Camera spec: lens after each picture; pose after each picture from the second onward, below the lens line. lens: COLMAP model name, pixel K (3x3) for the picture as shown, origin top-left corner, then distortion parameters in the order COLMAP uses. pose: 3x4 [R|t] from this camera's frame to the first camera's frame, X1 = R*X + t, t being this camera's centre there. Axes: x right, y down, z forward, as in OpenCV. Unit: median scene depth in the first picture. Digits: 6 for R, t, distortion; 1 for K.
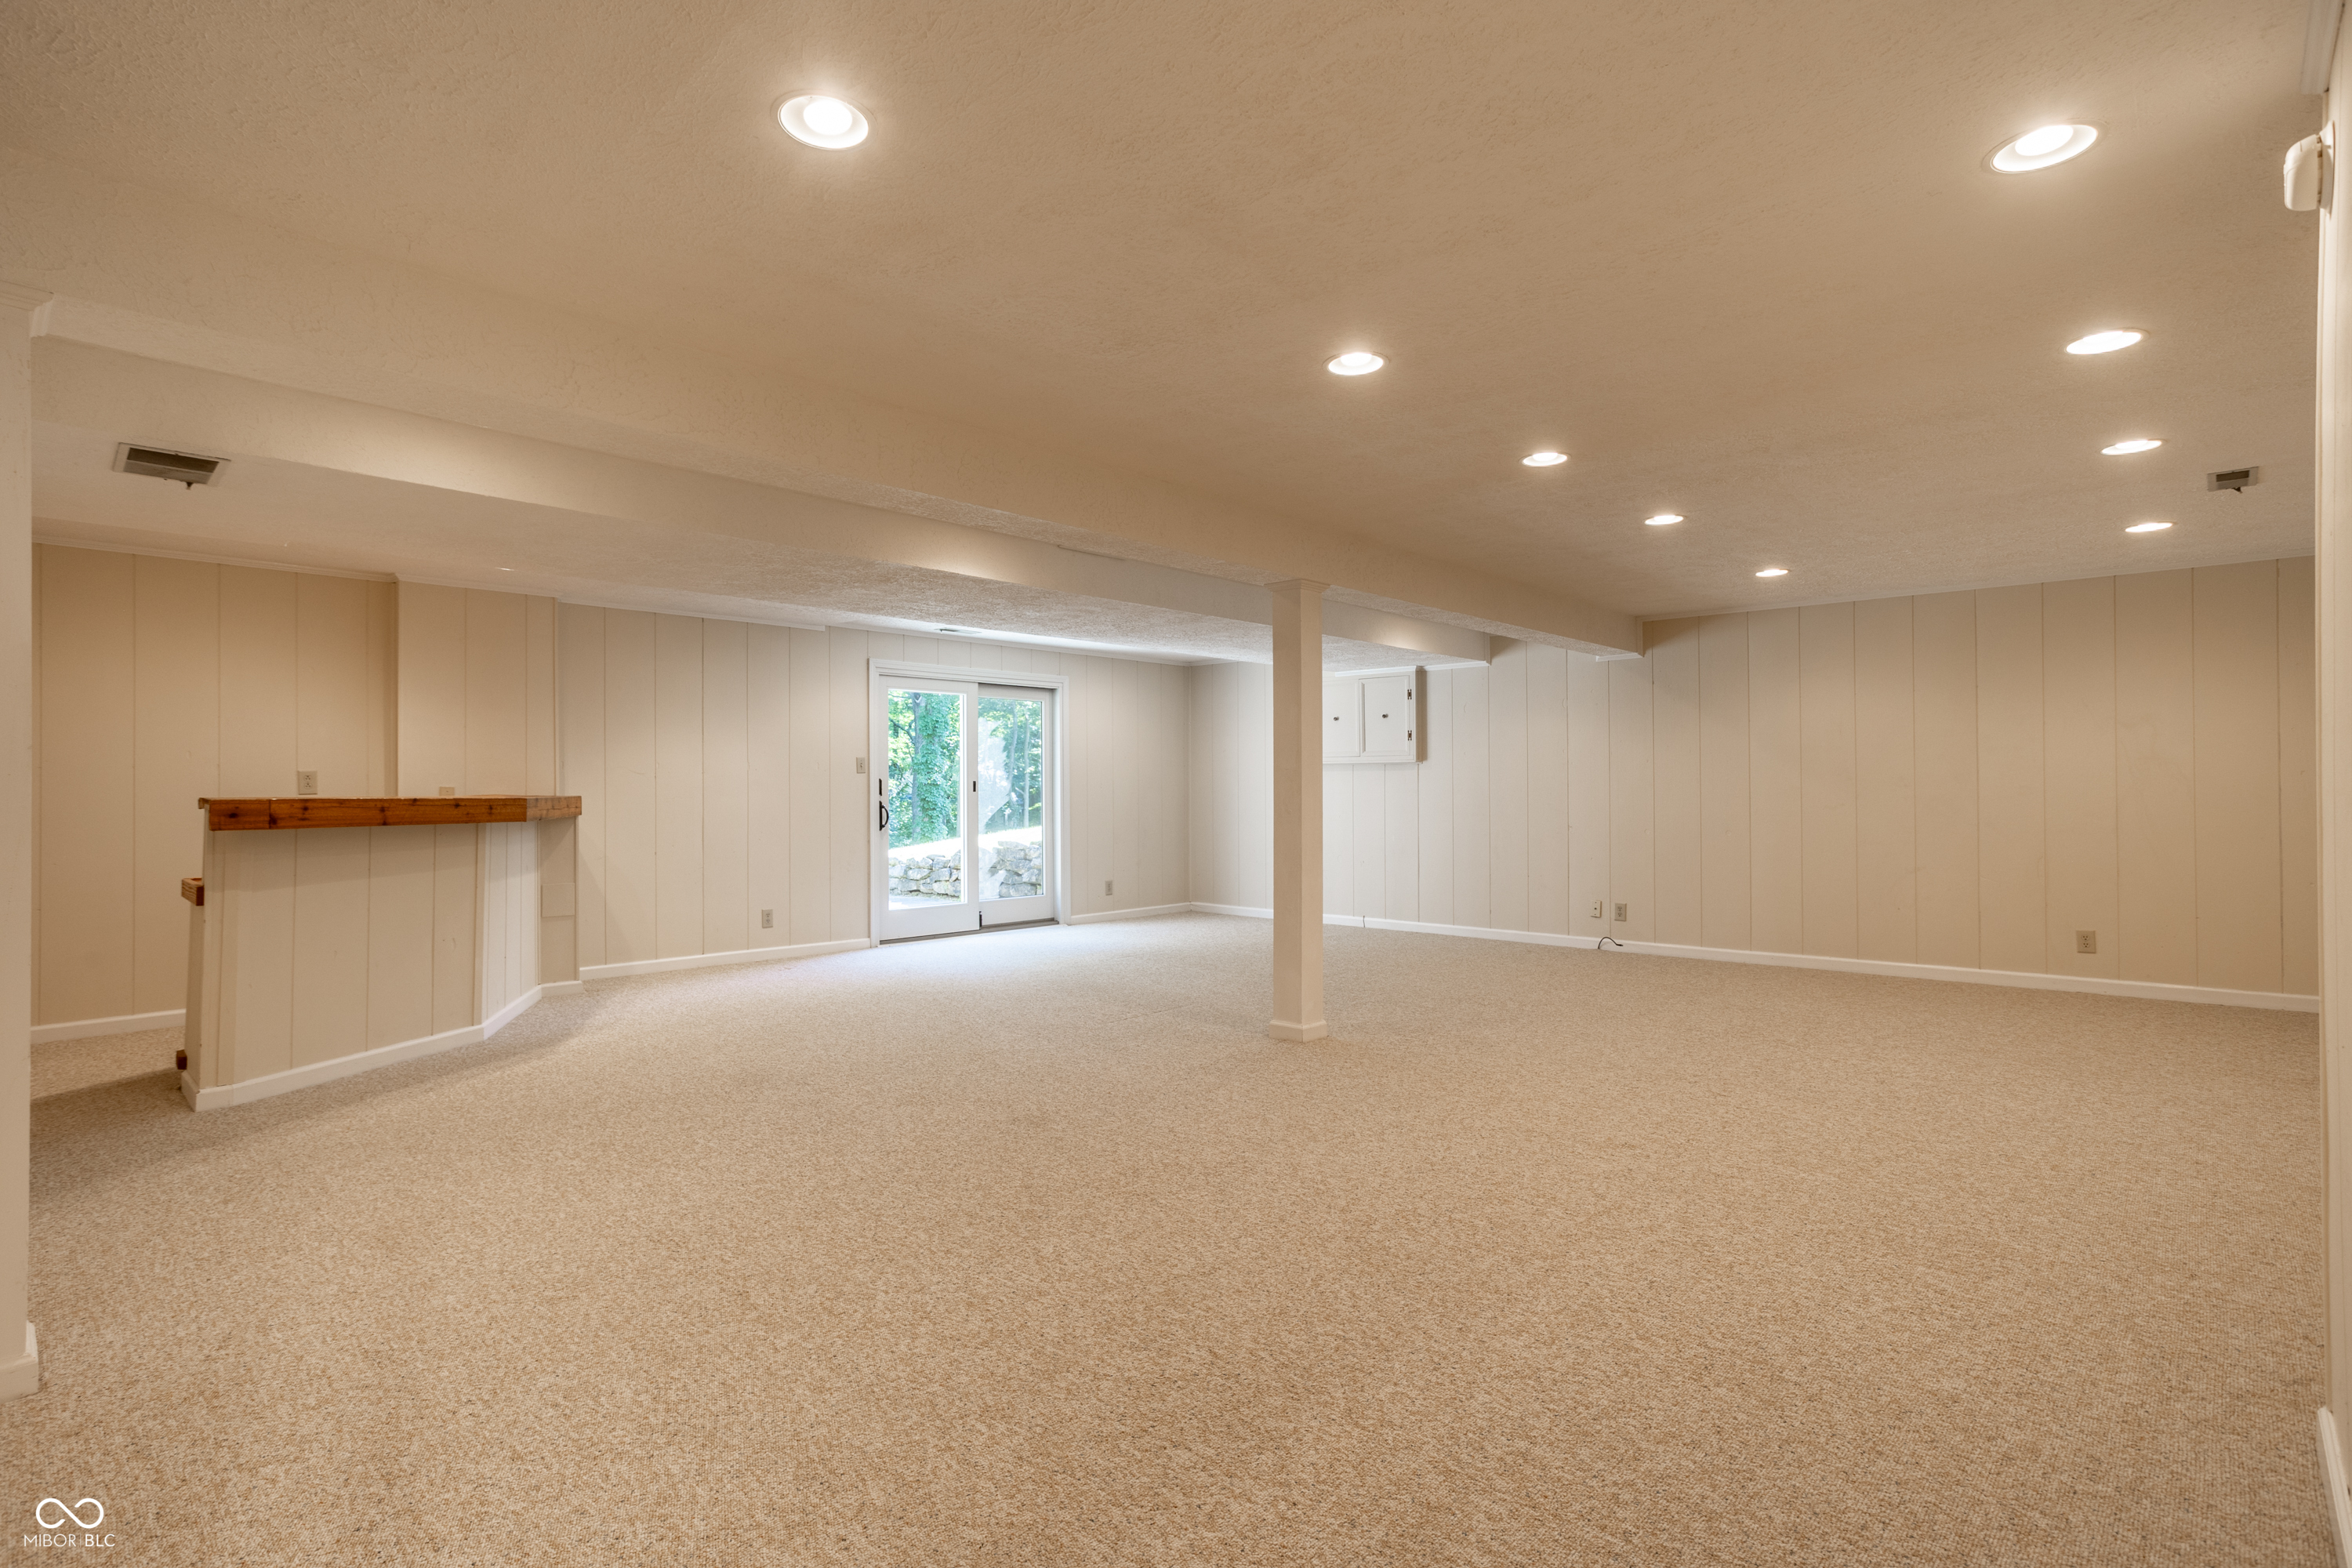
lens RADIAL K [[1149.6, 0, 1160.6], [0, 1149.6, 786.3], [0, 0, 1]] dist [-0.029893, 0.001040]
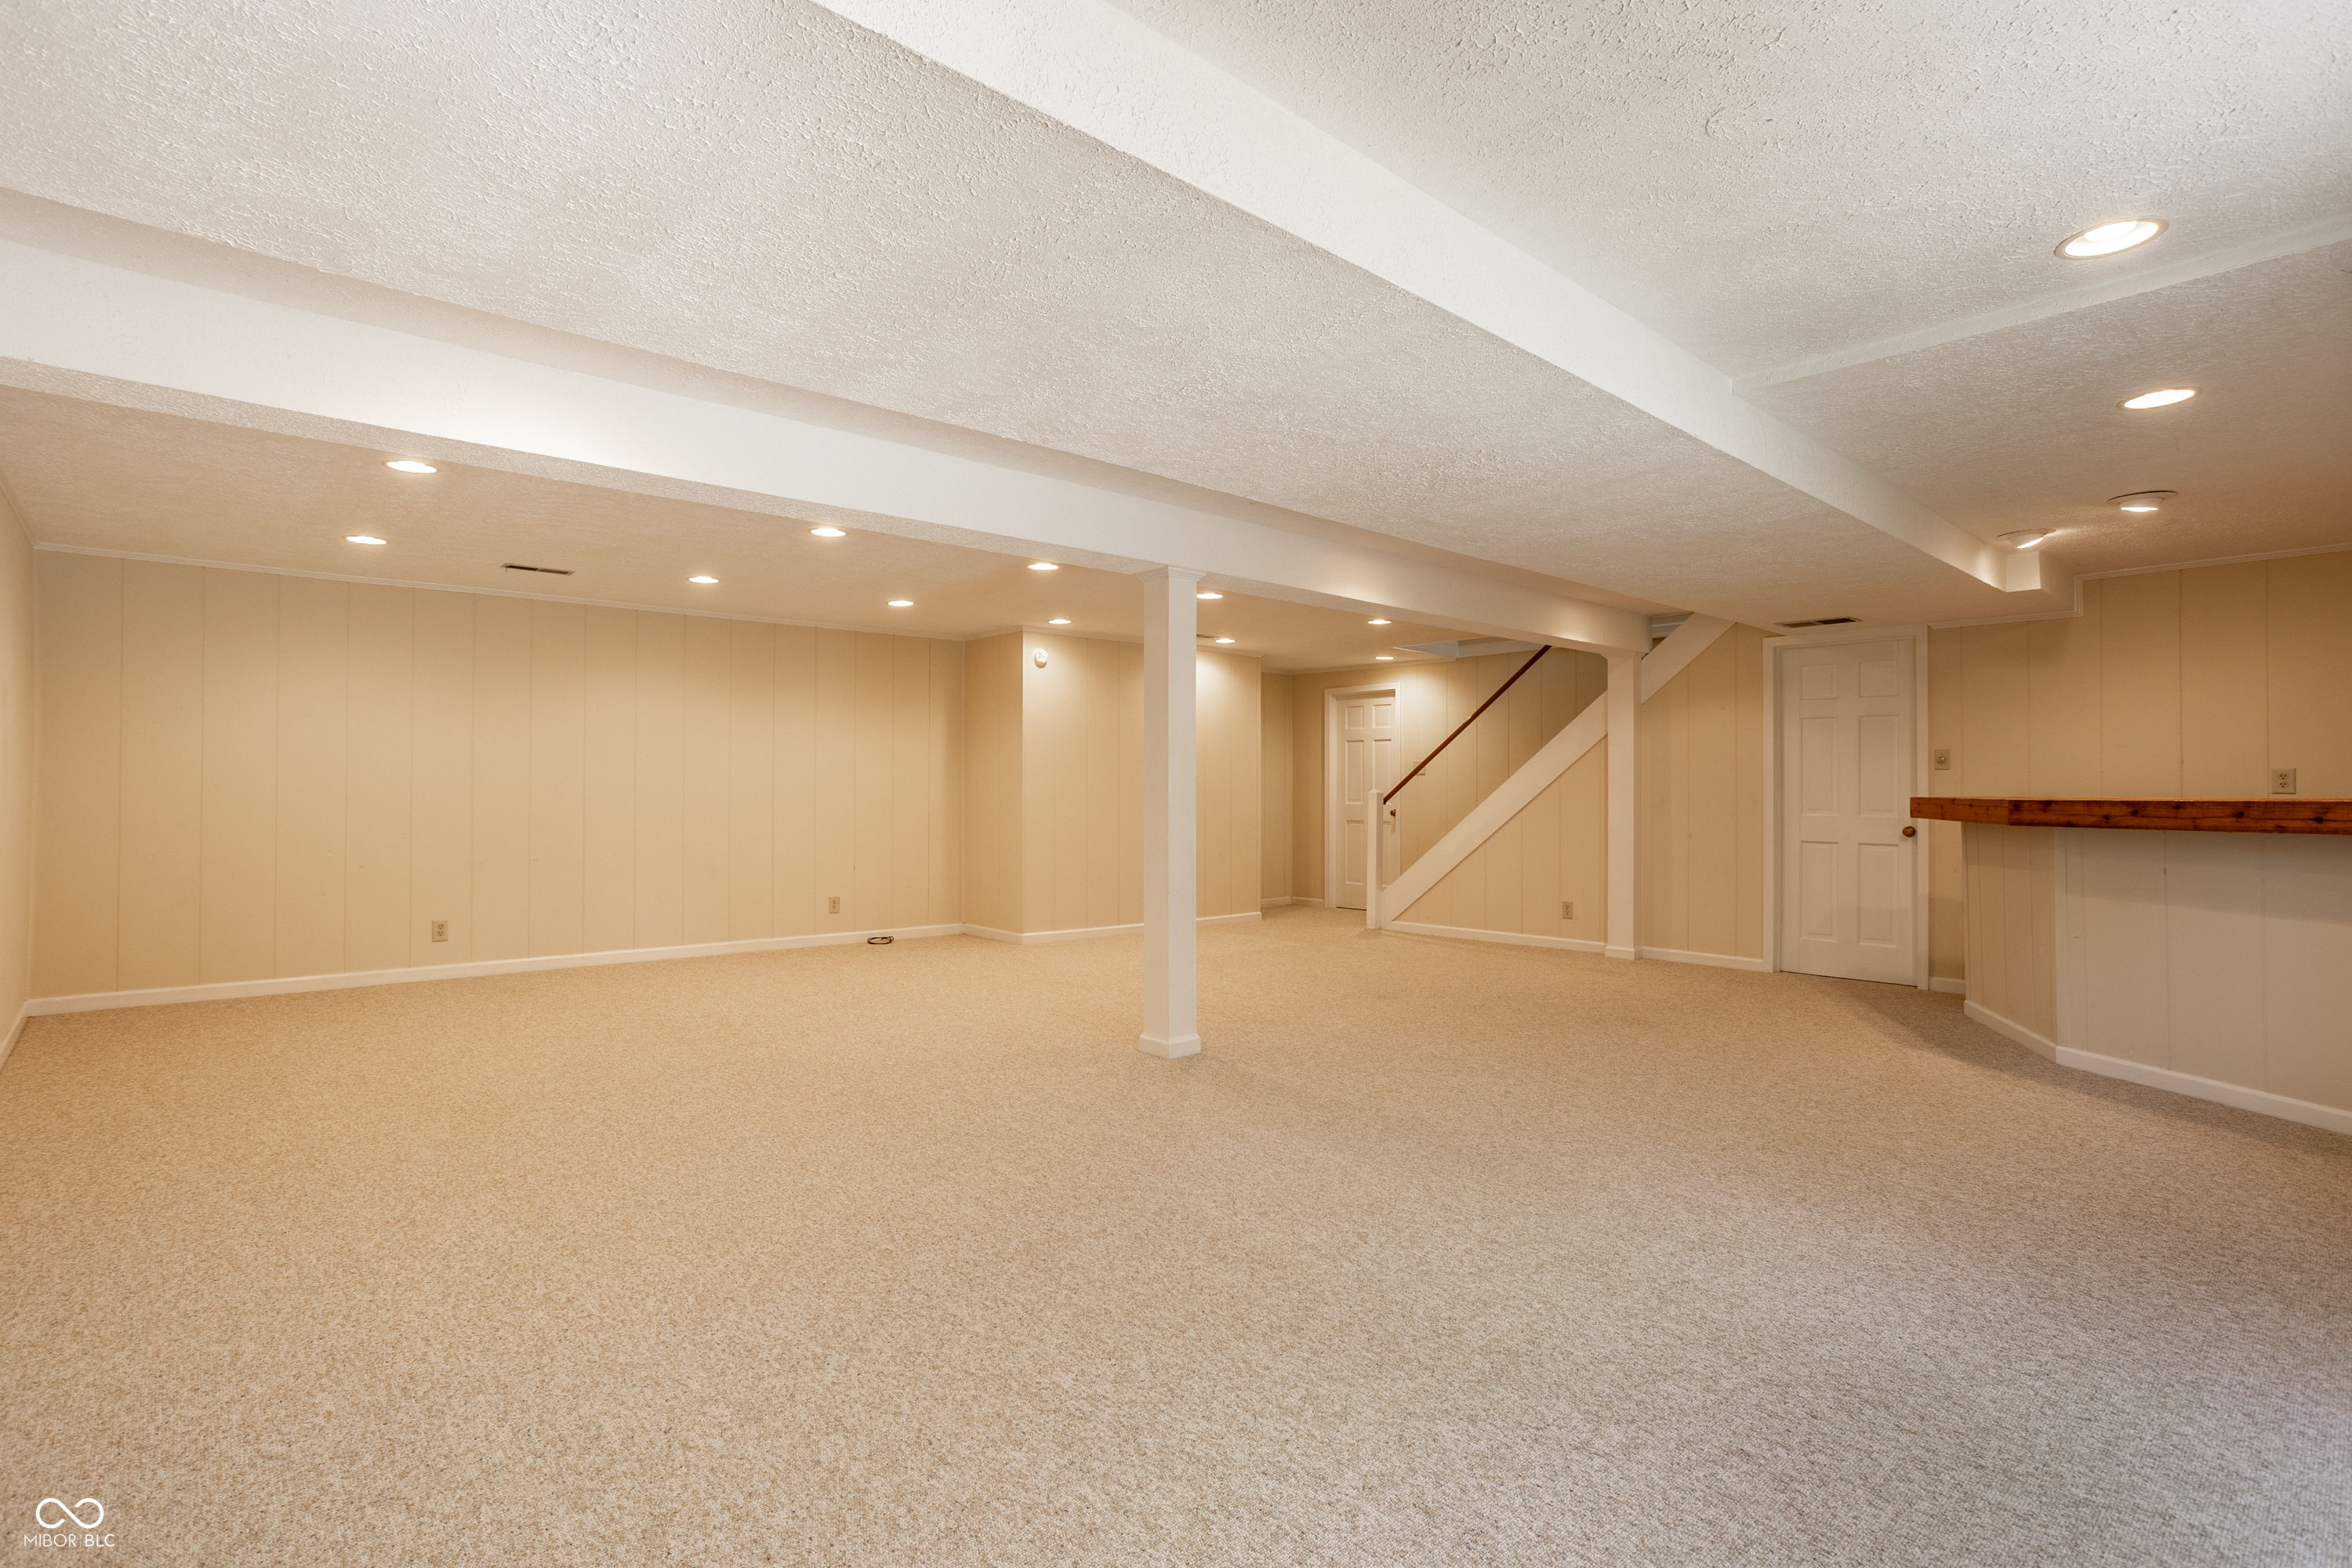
lens RADIAL K [[1149.6, 0, 1172.6], [0, 1149.6, 786.5], [0, 0, 1]] dist [-0.029893, 0.001040]
pose [[-0.994637, 0.001743, 0.103411, 0.050039], [0.000900, 0.999966, -0.008205, 0.004022], [-0.103422, -0.008068, -0.994605, 1.335733]]
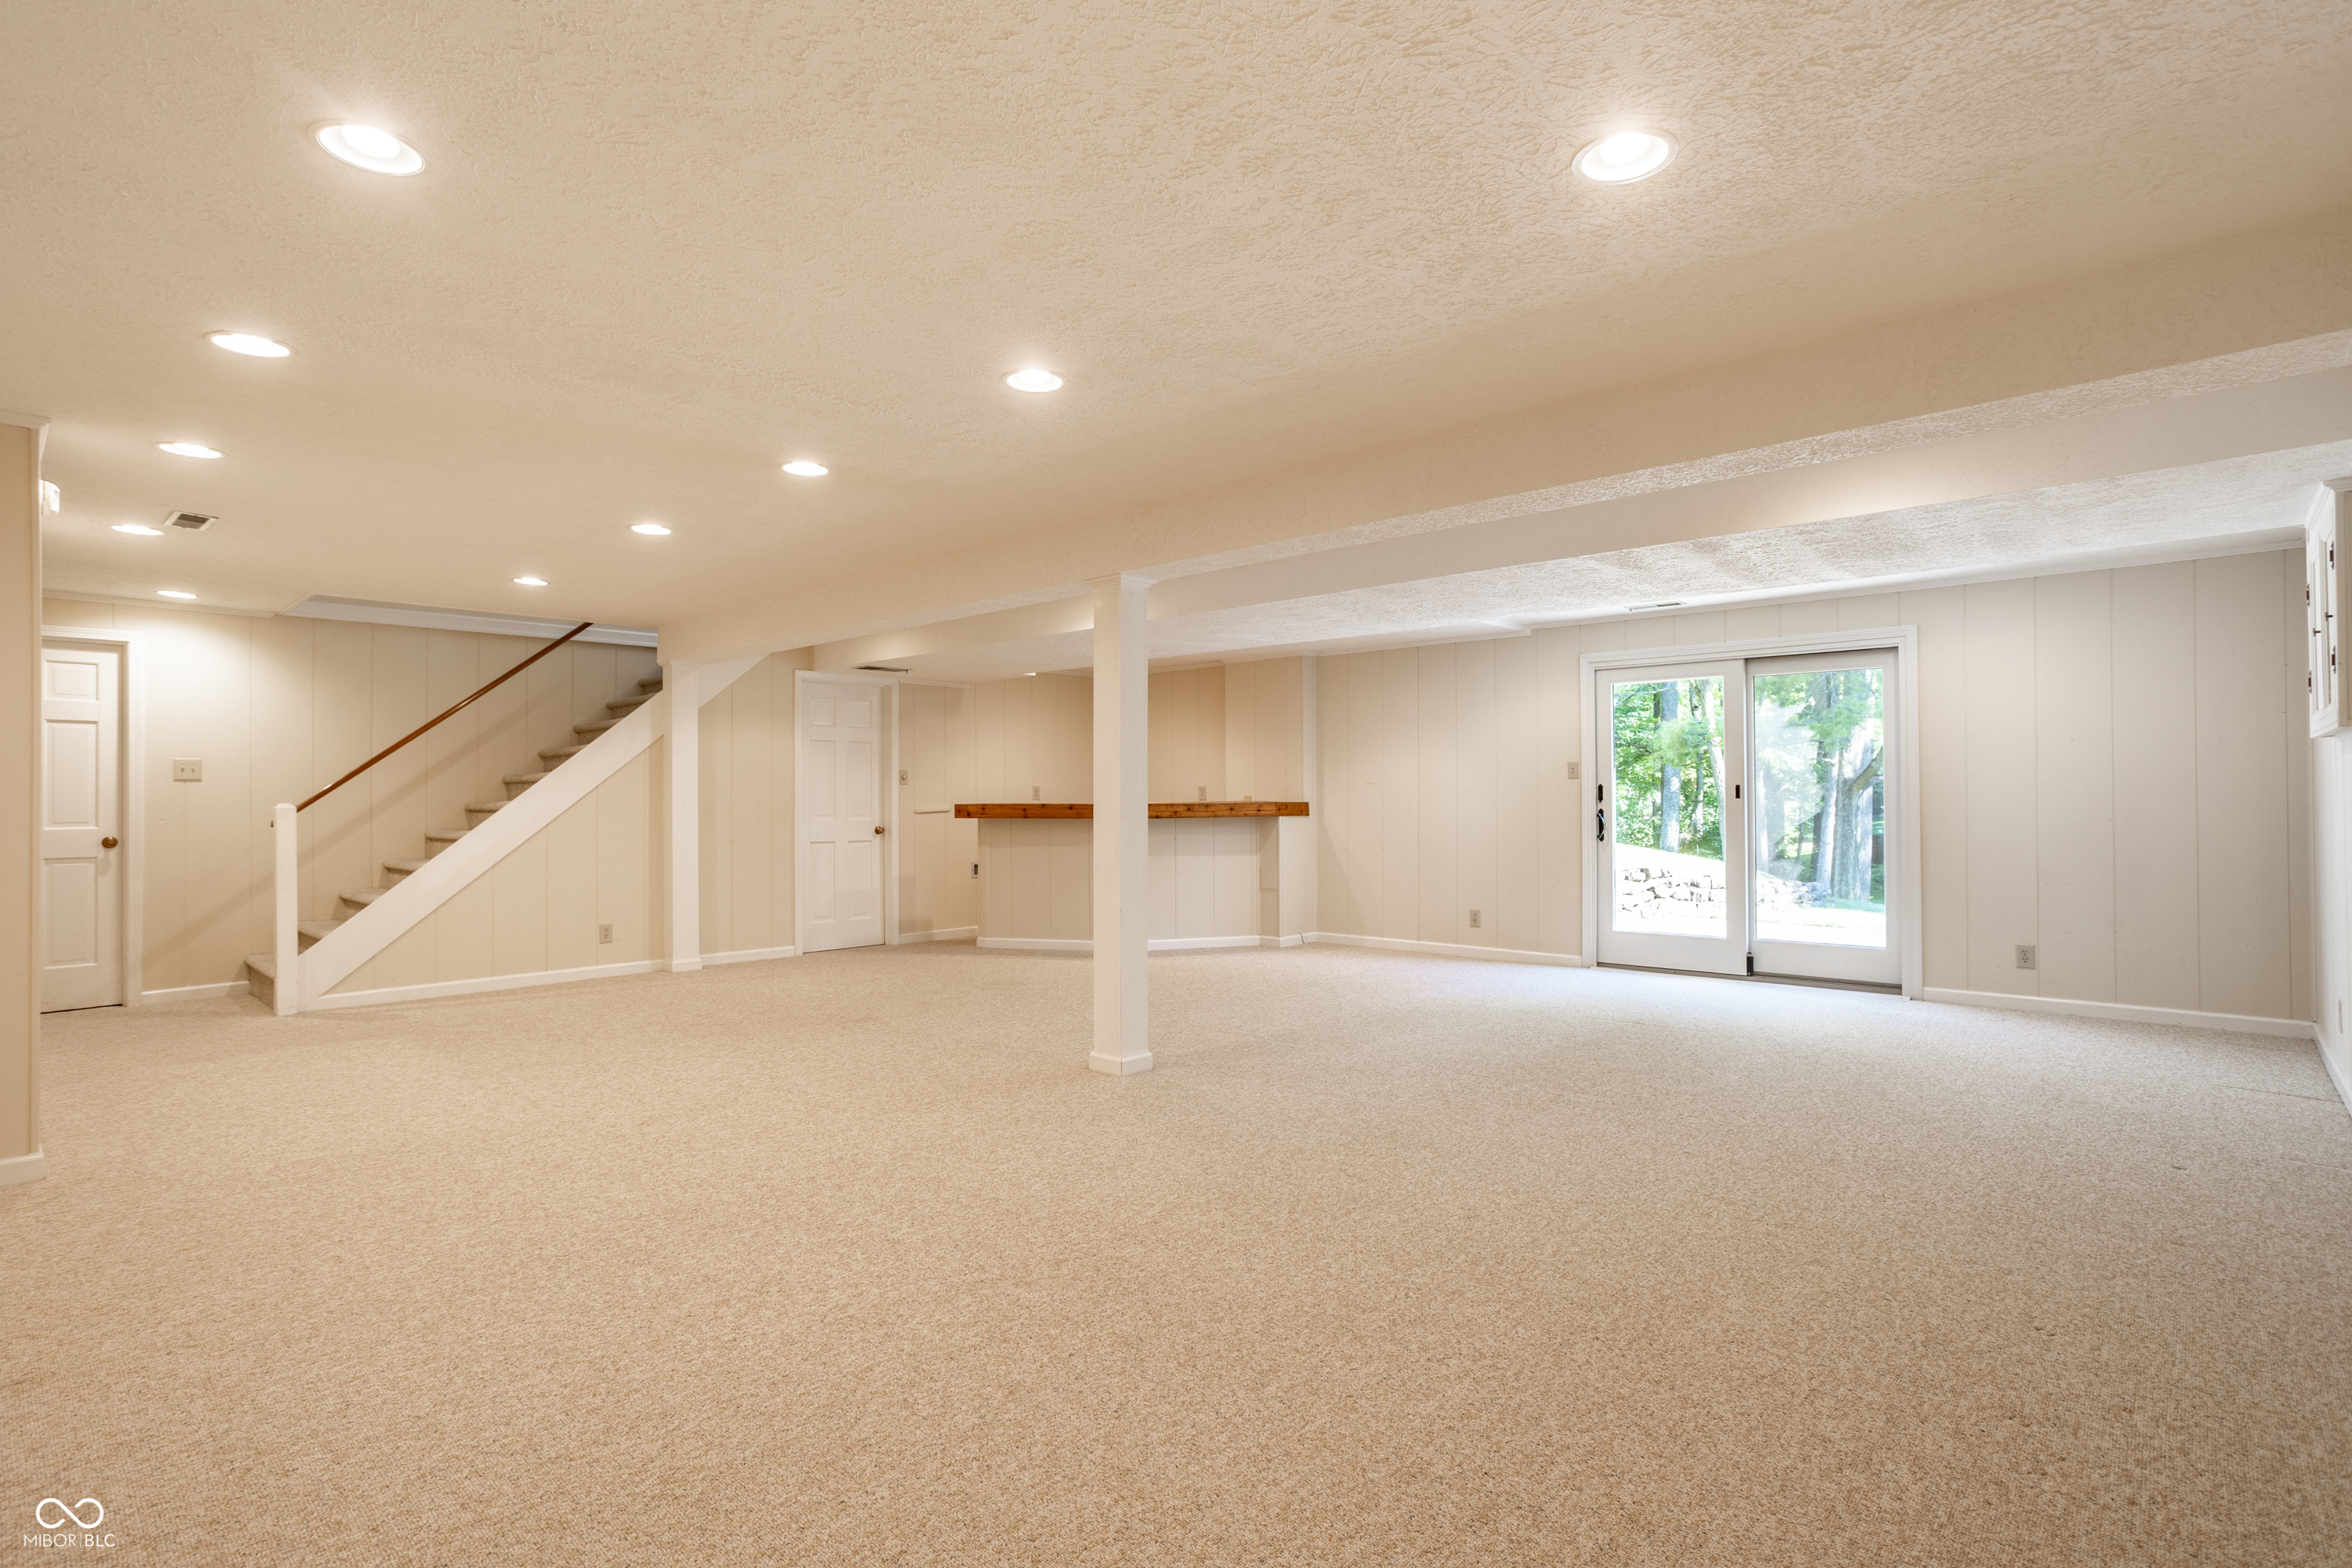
lens RADIAL K [[1149.6, 0, 1160.6], [0, 1149.6, 787.9], [0, 0, 1]] dist [-0.029893, 0.001040]
pose [[0.002666, -0.004243, -0.999987, 0.735964], [0.009619, 0.999945, -0.004217, -0.003395], [0.999950, -0.009608, 0.002707, 0.724217]]
